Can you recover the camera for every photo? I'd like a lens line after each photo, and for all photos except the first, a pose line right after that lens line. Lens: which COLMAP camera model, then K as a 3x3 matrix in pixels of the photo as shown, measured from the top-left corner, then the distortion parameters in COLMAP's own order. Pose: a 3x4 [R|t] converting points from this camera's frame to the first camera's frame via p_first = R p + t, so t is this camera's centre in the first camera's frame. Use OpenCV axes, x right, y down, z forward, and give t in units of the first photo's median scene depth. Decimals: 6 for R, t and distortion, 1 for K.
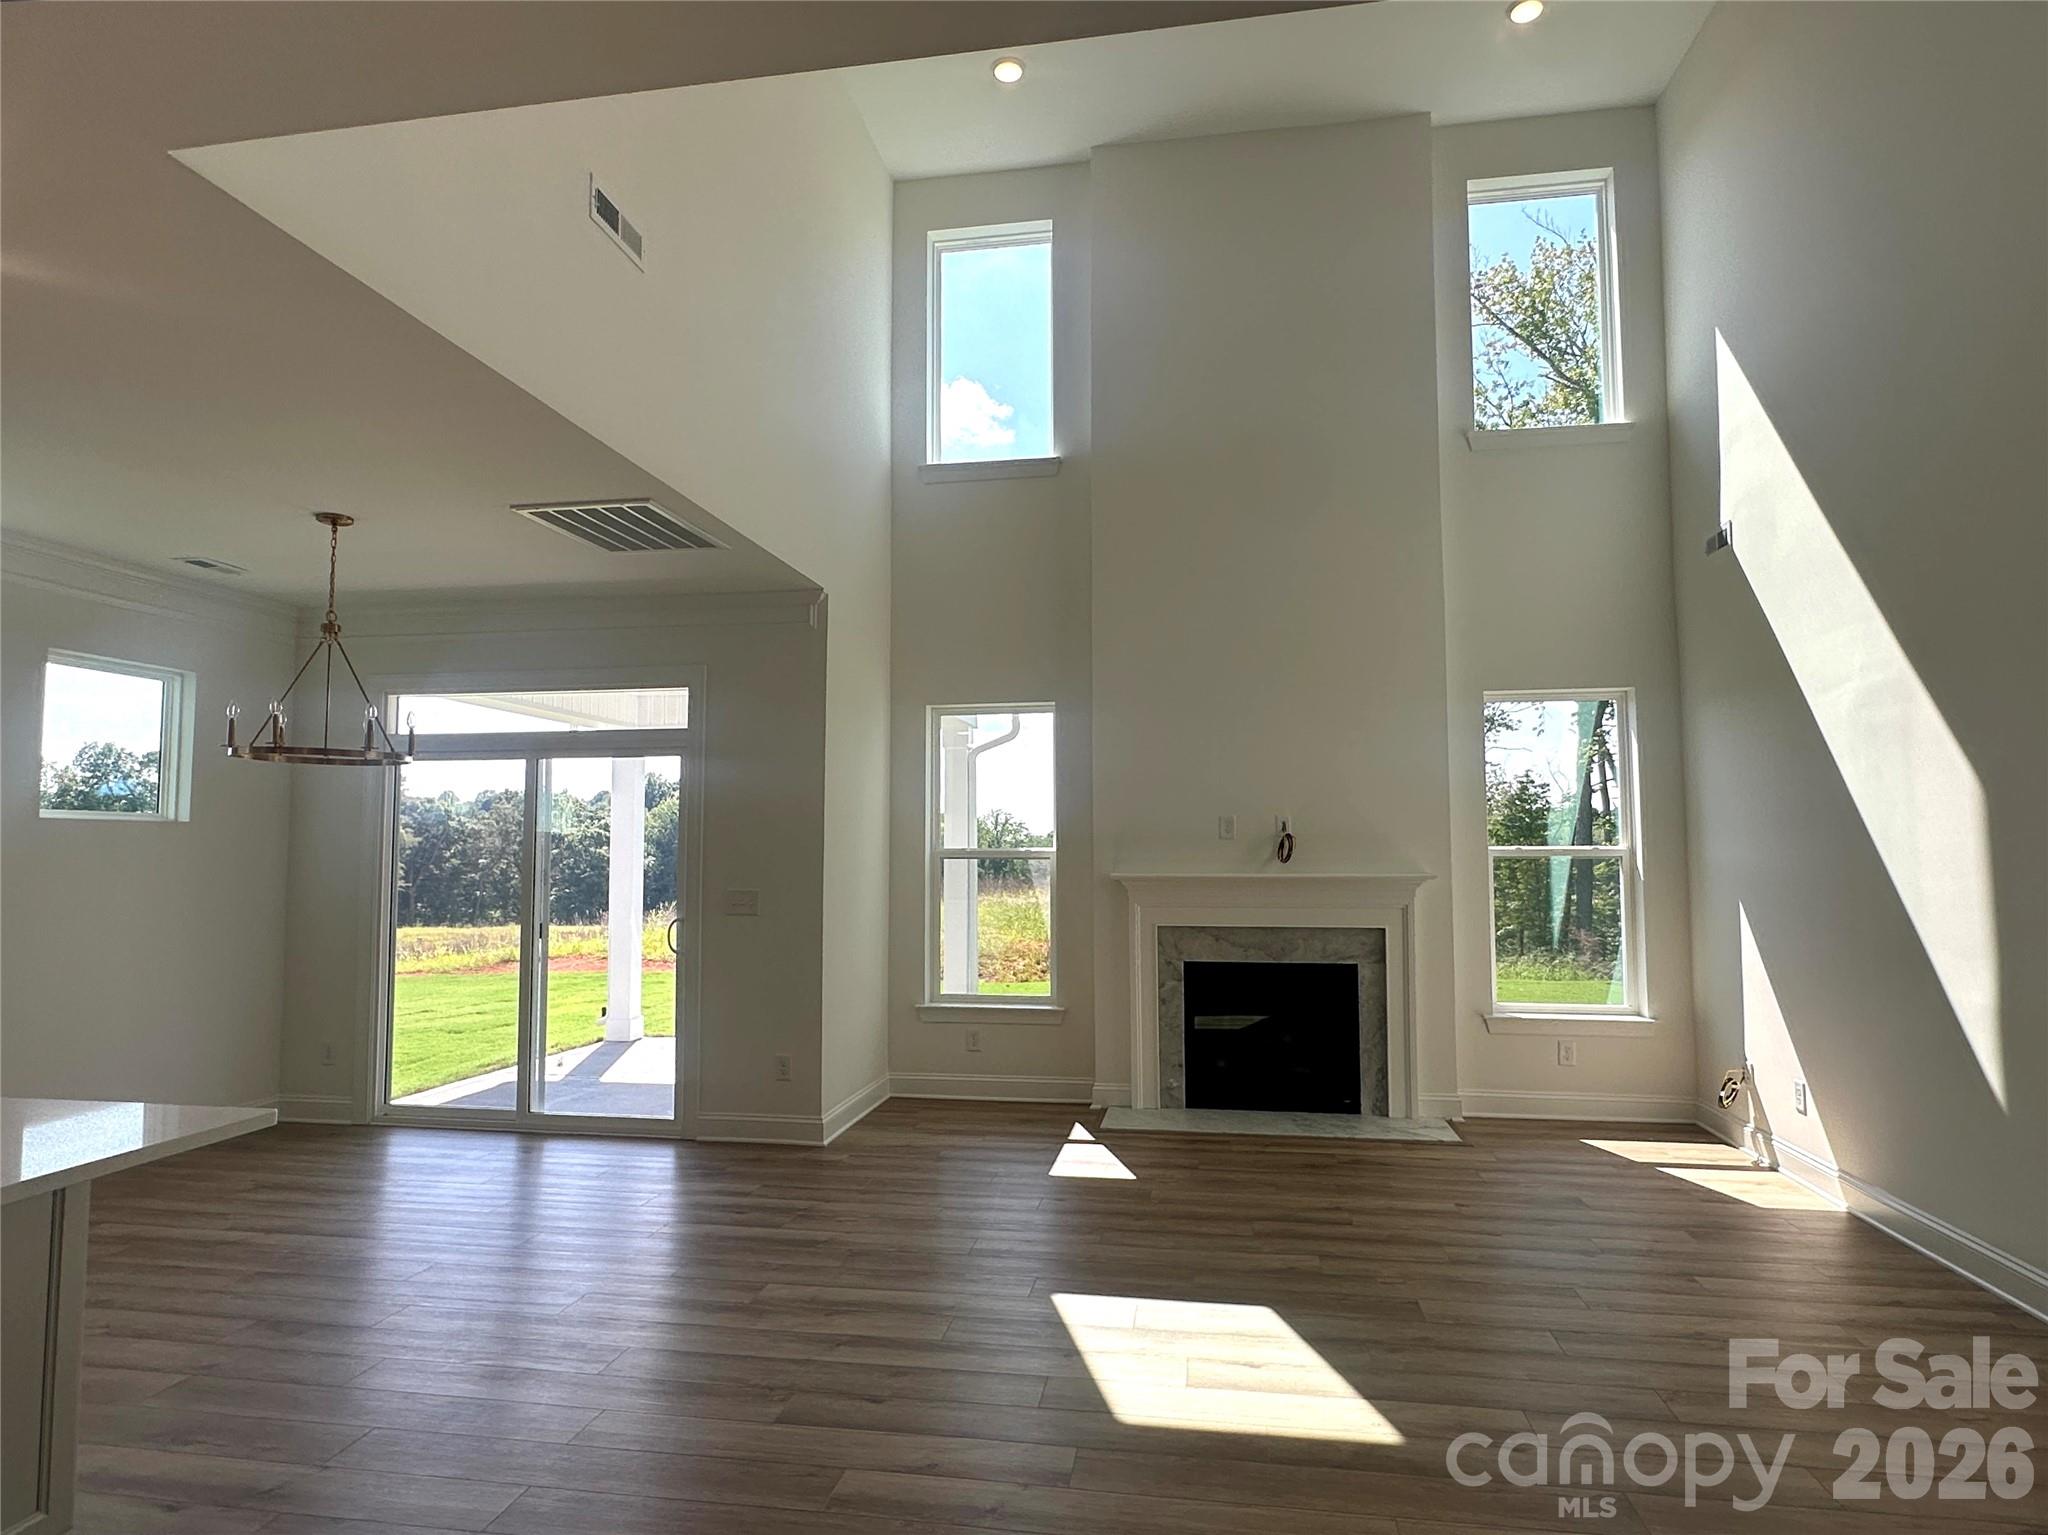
lens RADIAL K [[1154.0, 0, 1024.0], [0, 1154.0, 767.5], [0, 0, 1]] dist [0.000166, -0.000010]
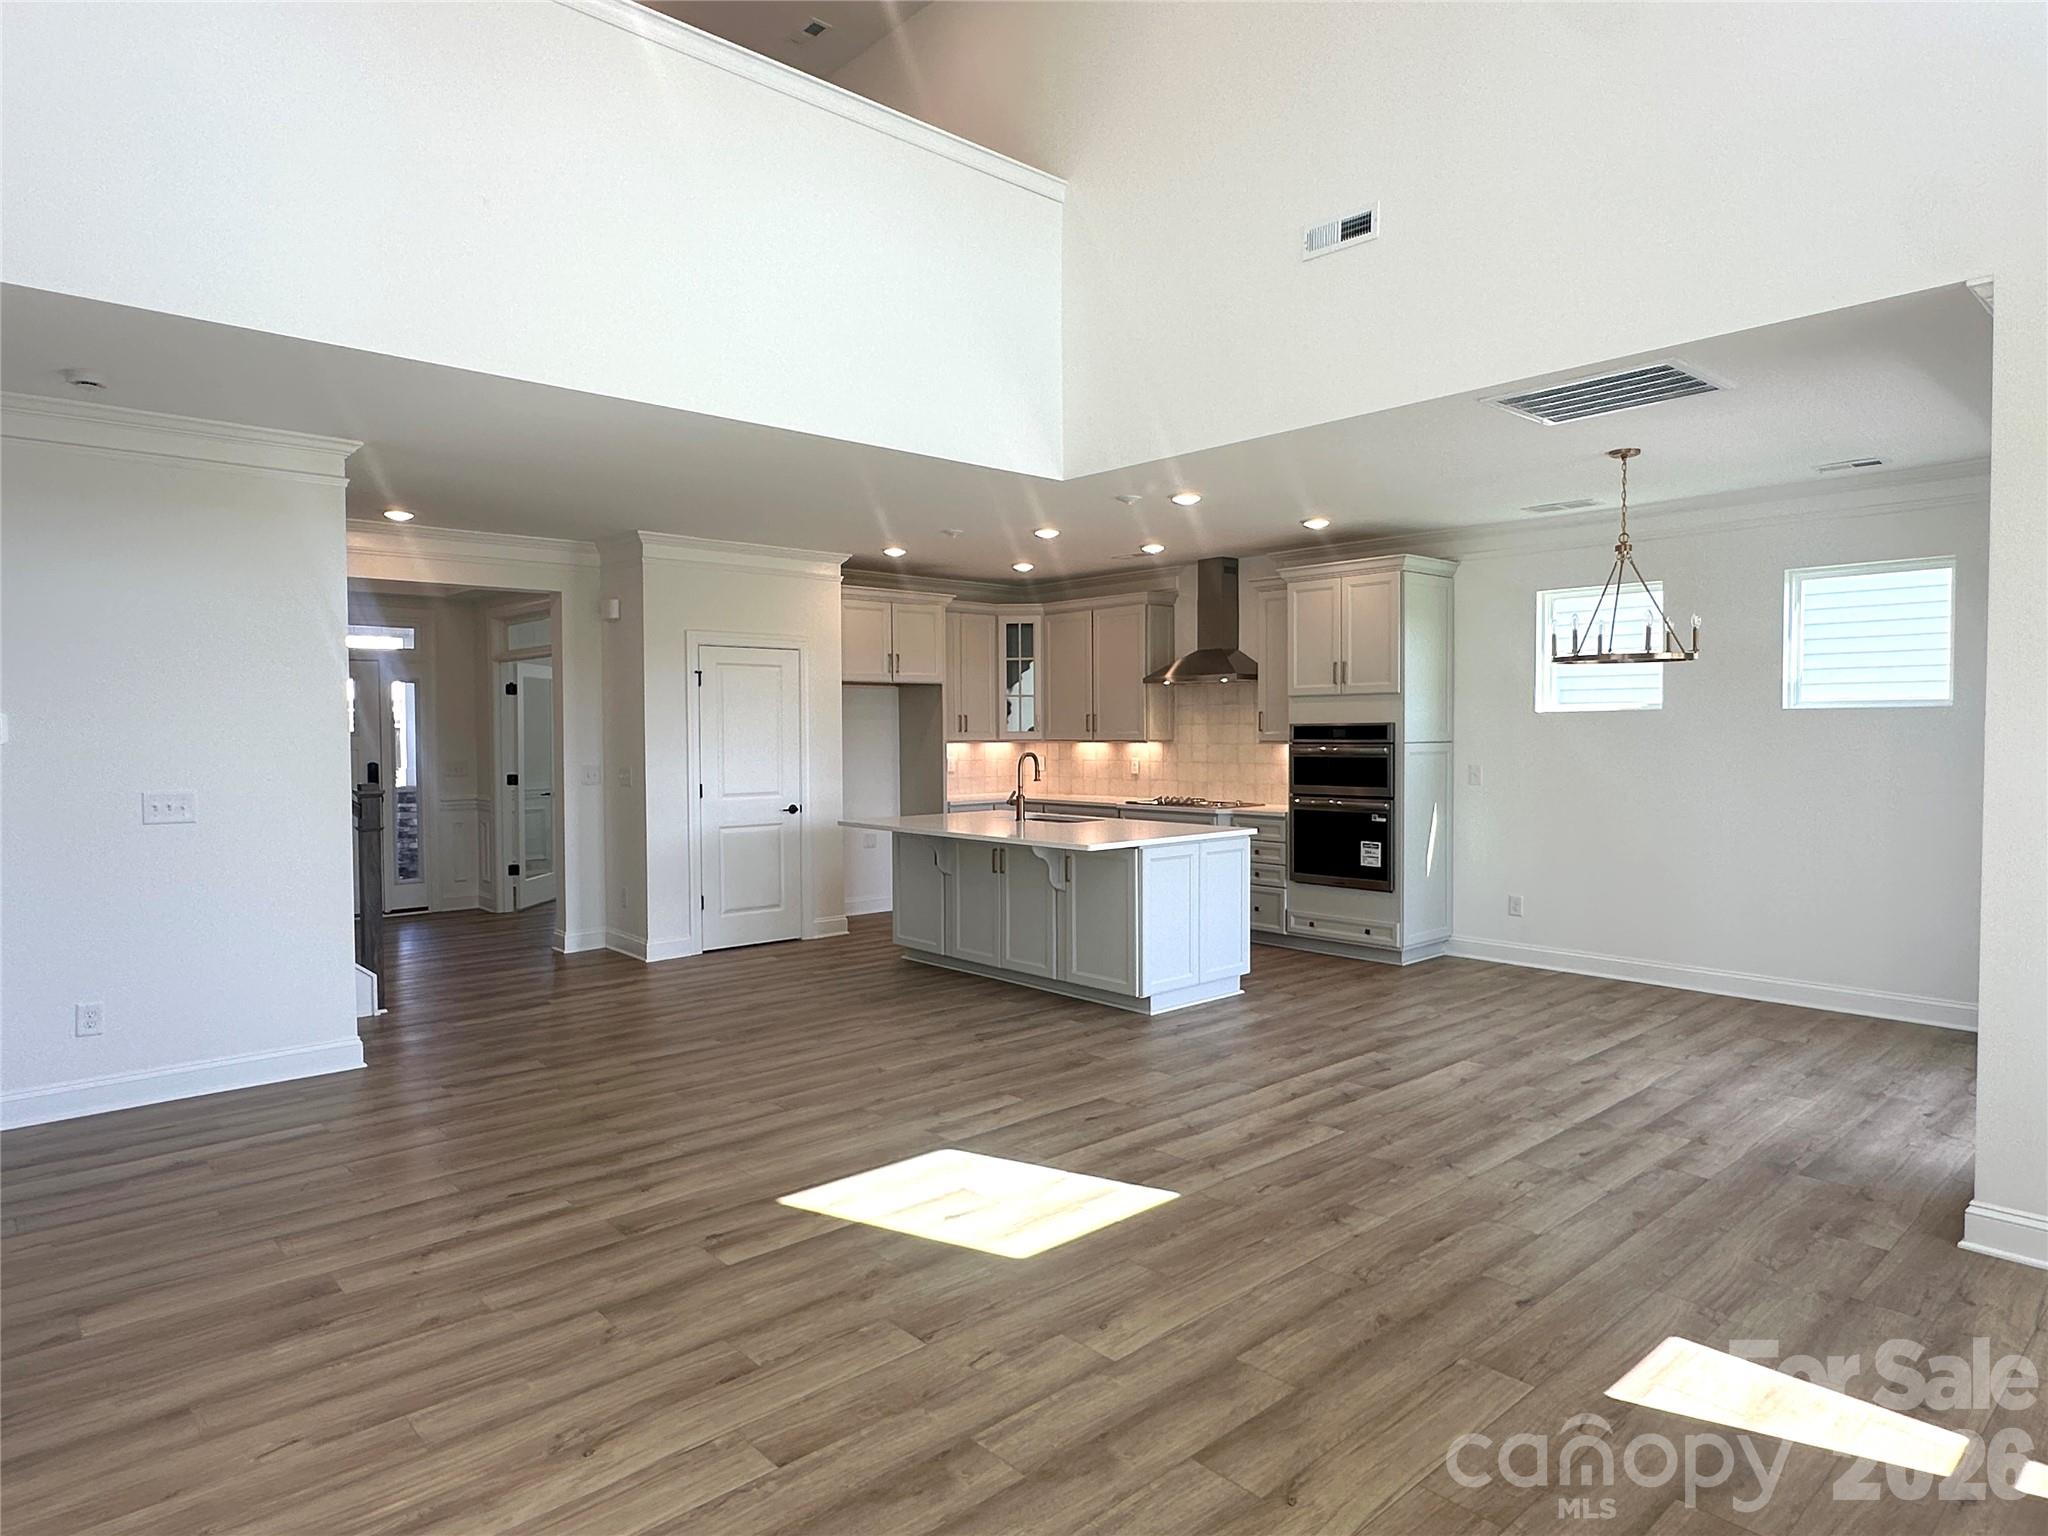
lens RADIAL K [[1203.5, 0, 1024.0], [0, 1203.5, 768.0], [0, 0, 1]] dist [0.000169, 0.000146]
pose [[-0.617996, 0.027227, -0.785710, 0.791508], [0.061229, 0.998031, -0.013576, 0.086392], [0.783794, -0.056498, -0.618446, 1.356431]]
